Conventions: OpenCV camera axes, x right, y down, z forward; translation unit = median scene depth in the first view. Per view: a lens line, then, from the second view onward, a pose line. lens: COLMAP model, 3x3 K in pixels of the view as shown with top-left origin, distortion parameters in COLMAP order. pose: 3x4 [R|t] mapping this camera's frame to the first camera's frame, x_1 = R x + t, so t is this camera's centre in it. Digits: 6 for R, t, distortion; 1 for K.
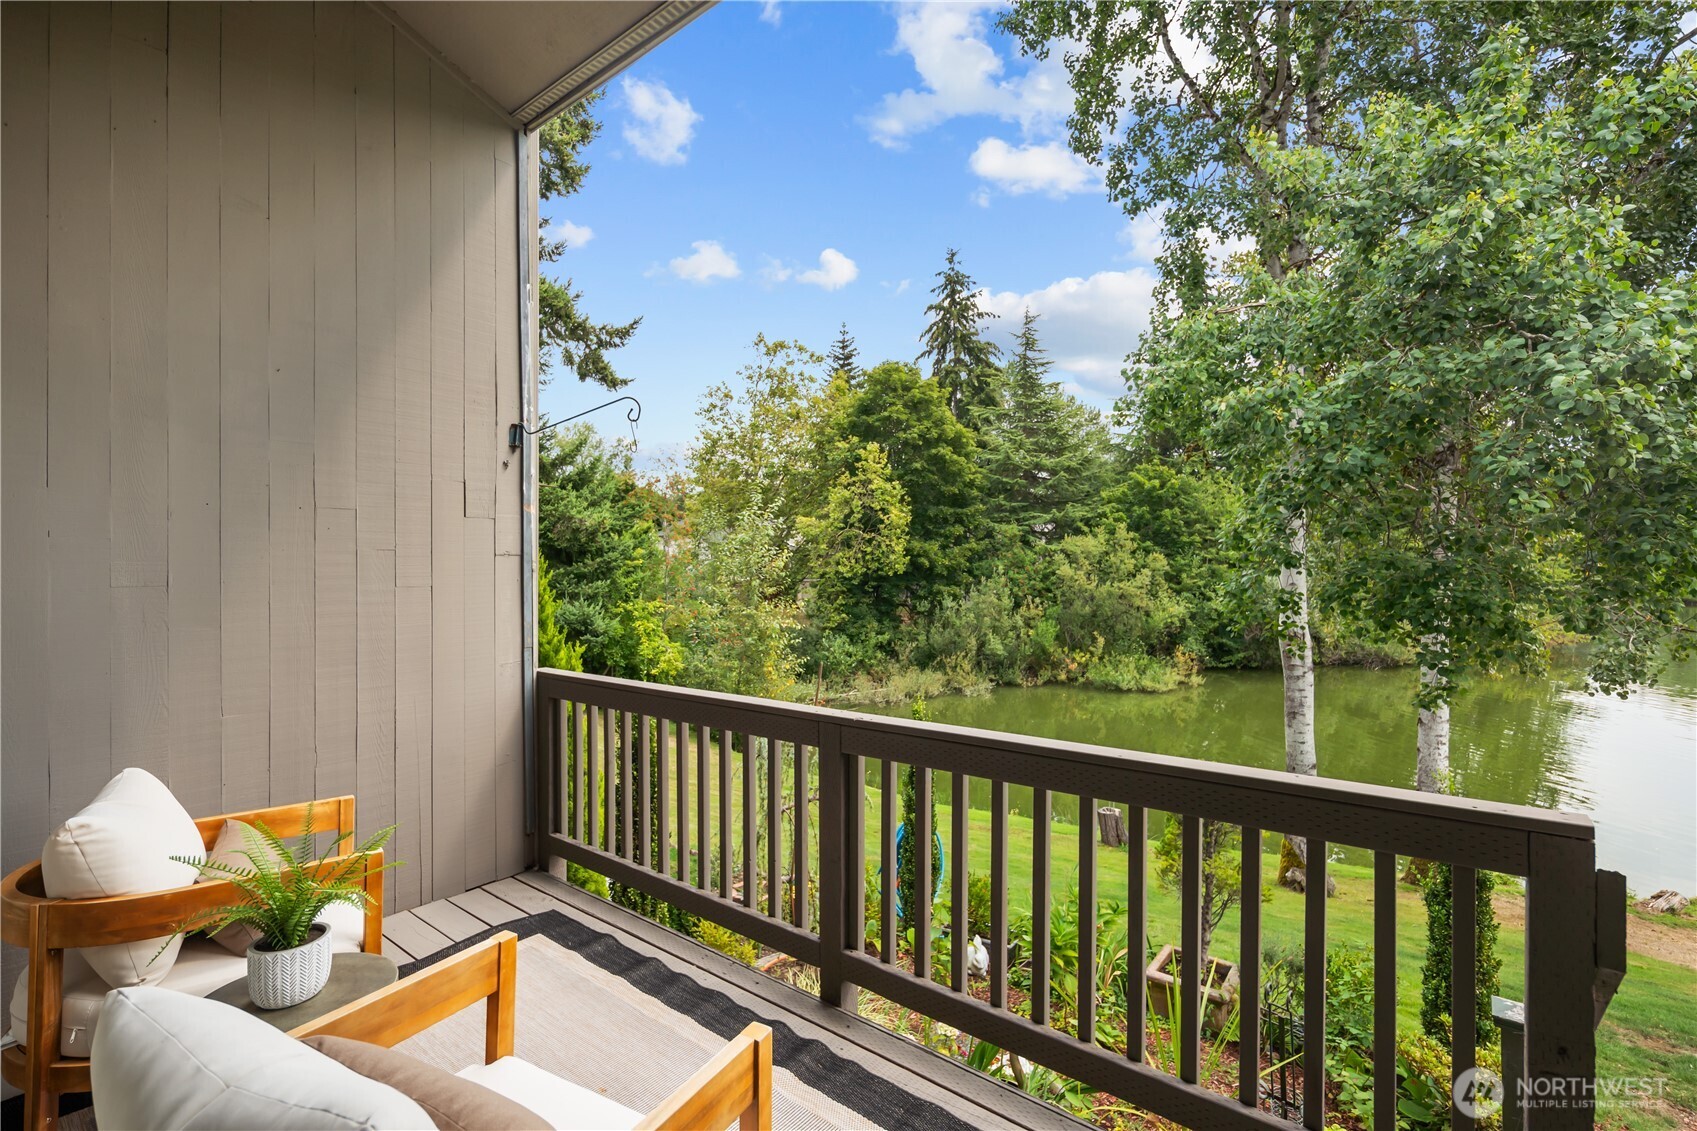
lens RADIAL K [[755.5, 0, 851.8], [0, 755.5, 560.1], [0, 0, 1]] dist [-0.003445, -0.000334]
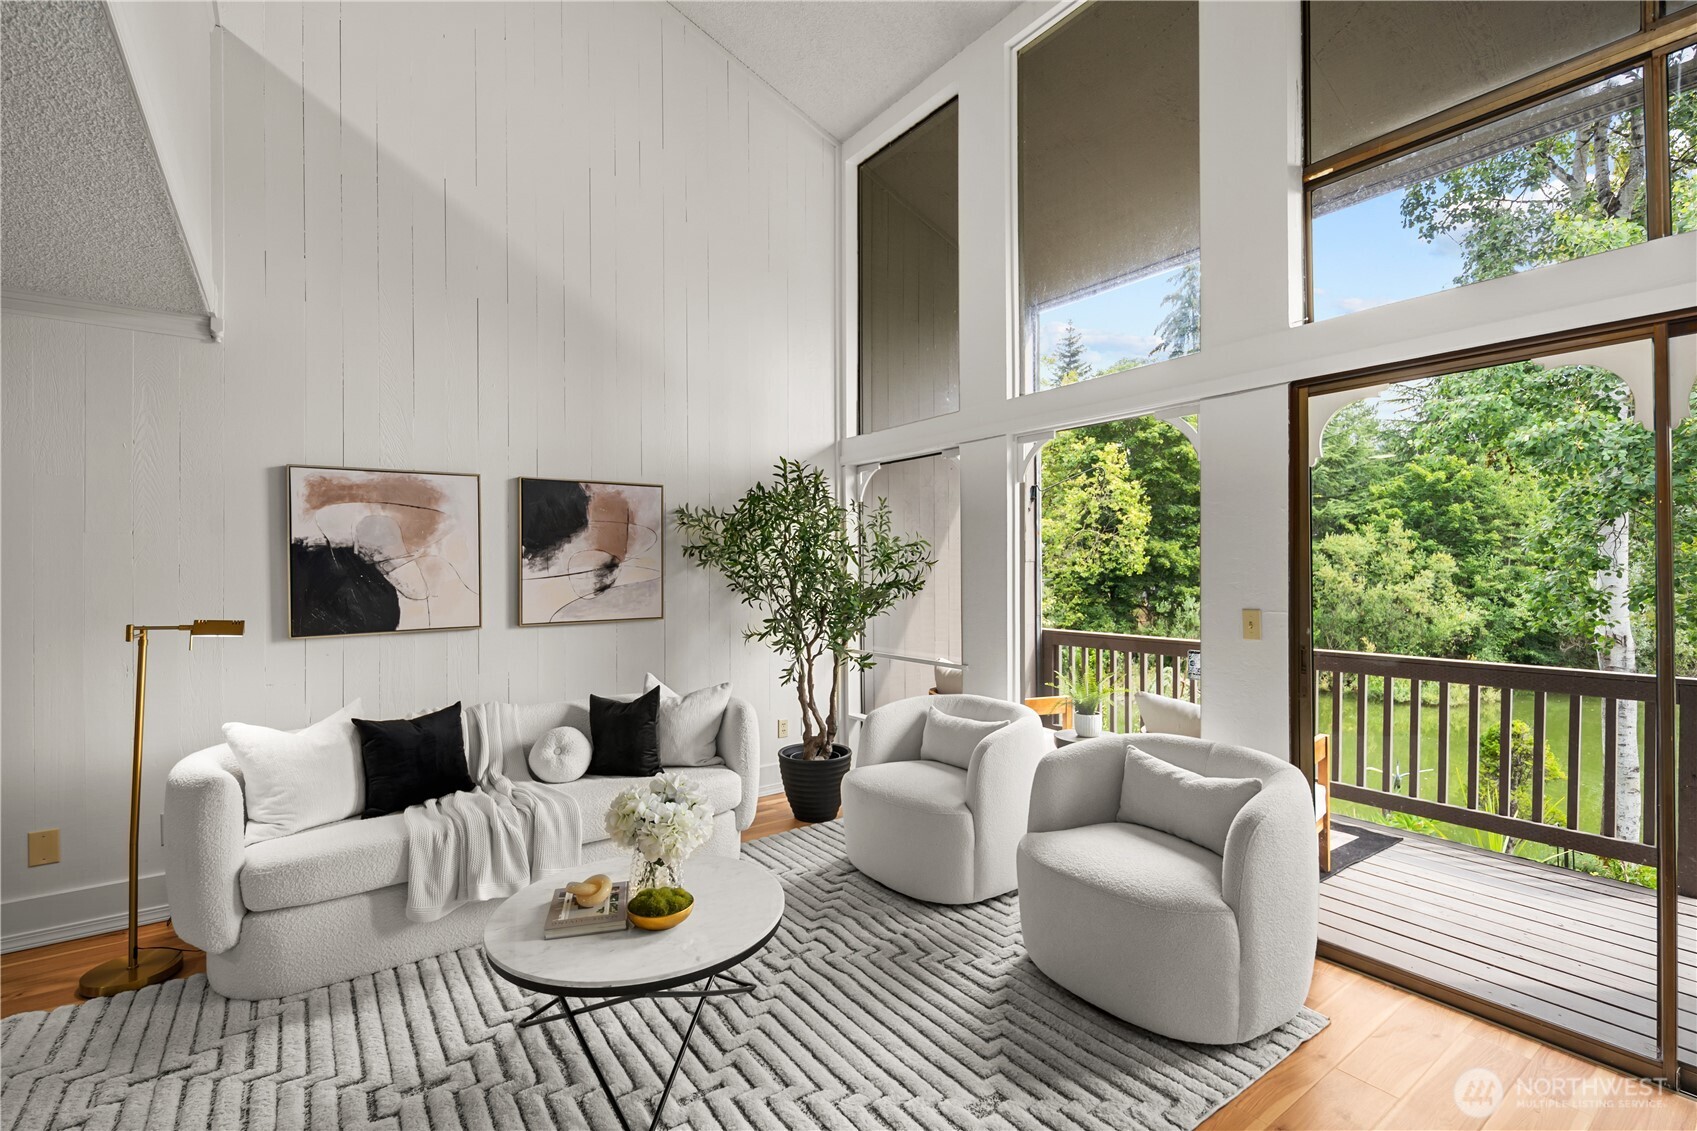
lens RADIAL K [[762.2, 0, 848.5], [0, 762.2, 565.5], [0, 0, 1]] dist [0.000887, 0.000117]
pose [[0.962825, 0.003790, -0.270101, -0.034859], [-0.001716, 0.999967, 0.007915, -0.000549], [0.270122, -0.007158, 0.962799, -0.073310]]
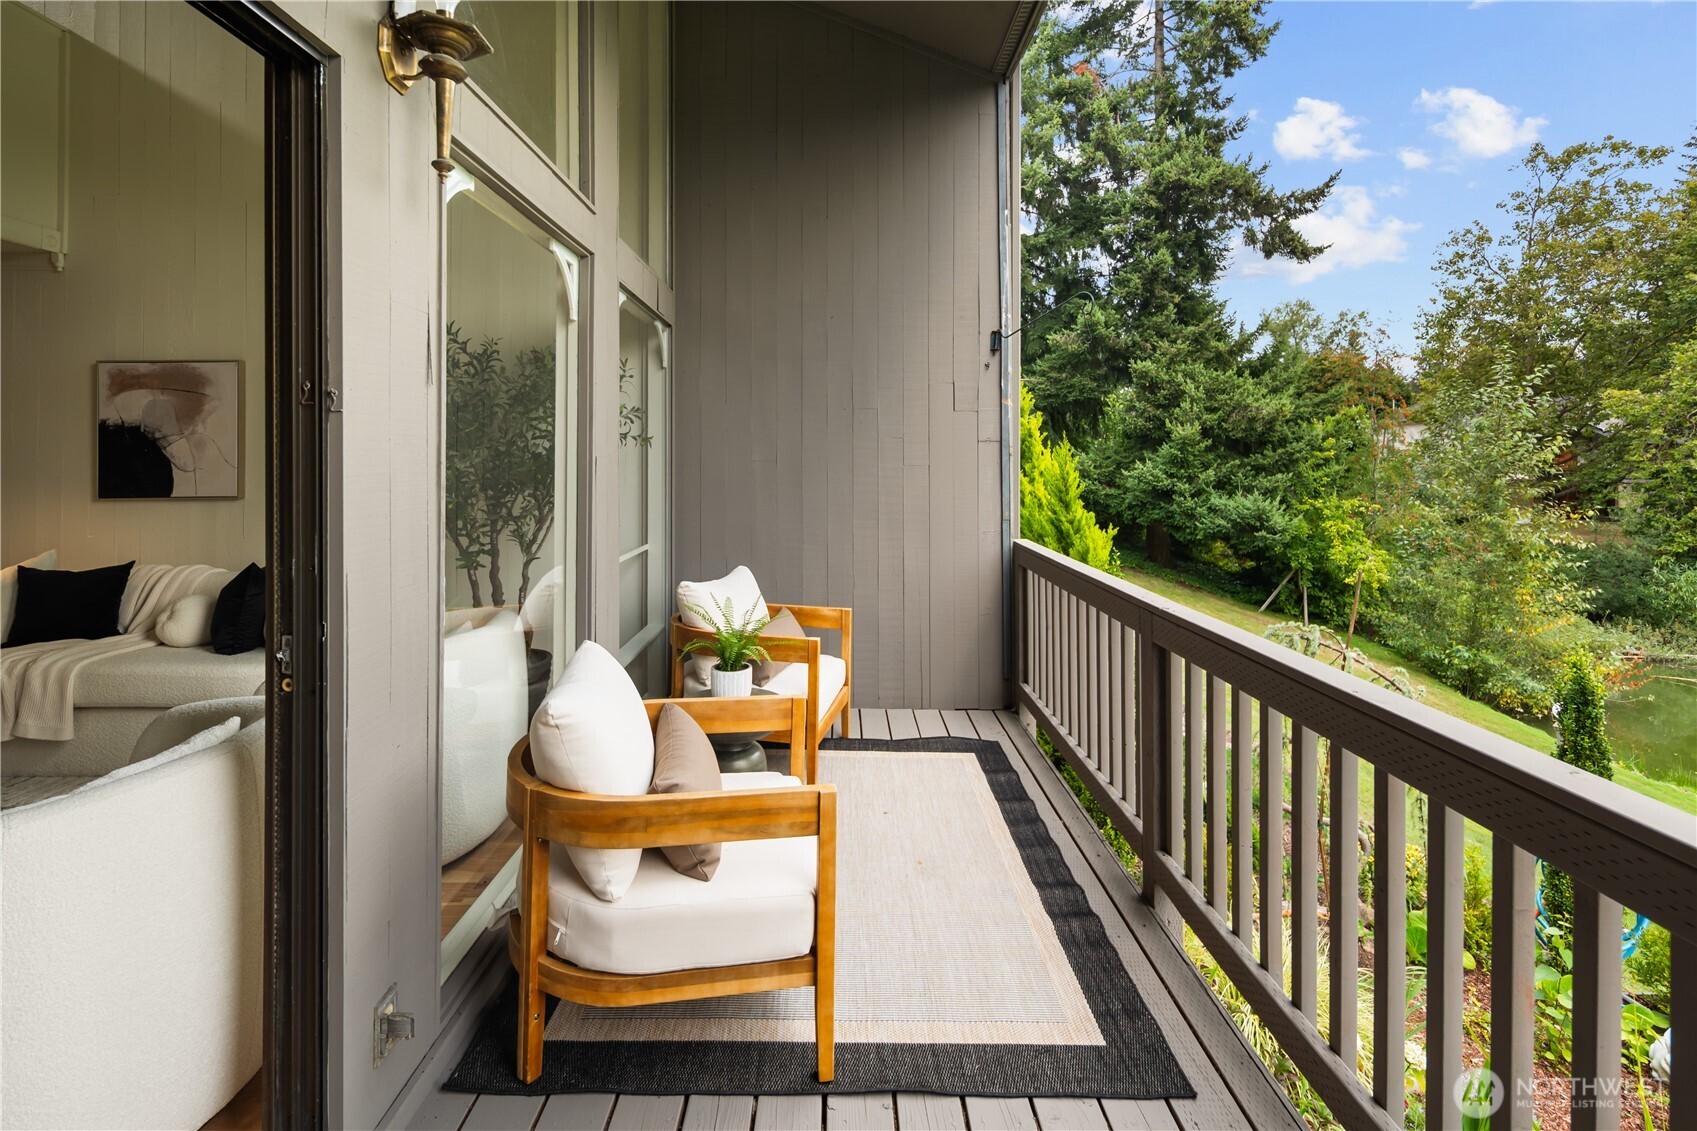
lens RADIAL K [[759.9, 0, 845.4], [0, 759.9, 456.0], [0, 0, 1]] dist [0.001589, 0.000346]
pose [[0.626405, 0.005017, -0.779482, 0.039524], [-0.001349, 0.999985, 0.005351, 0.001253], [0.779497, -0.002300, 0.626402, 0.007597]]
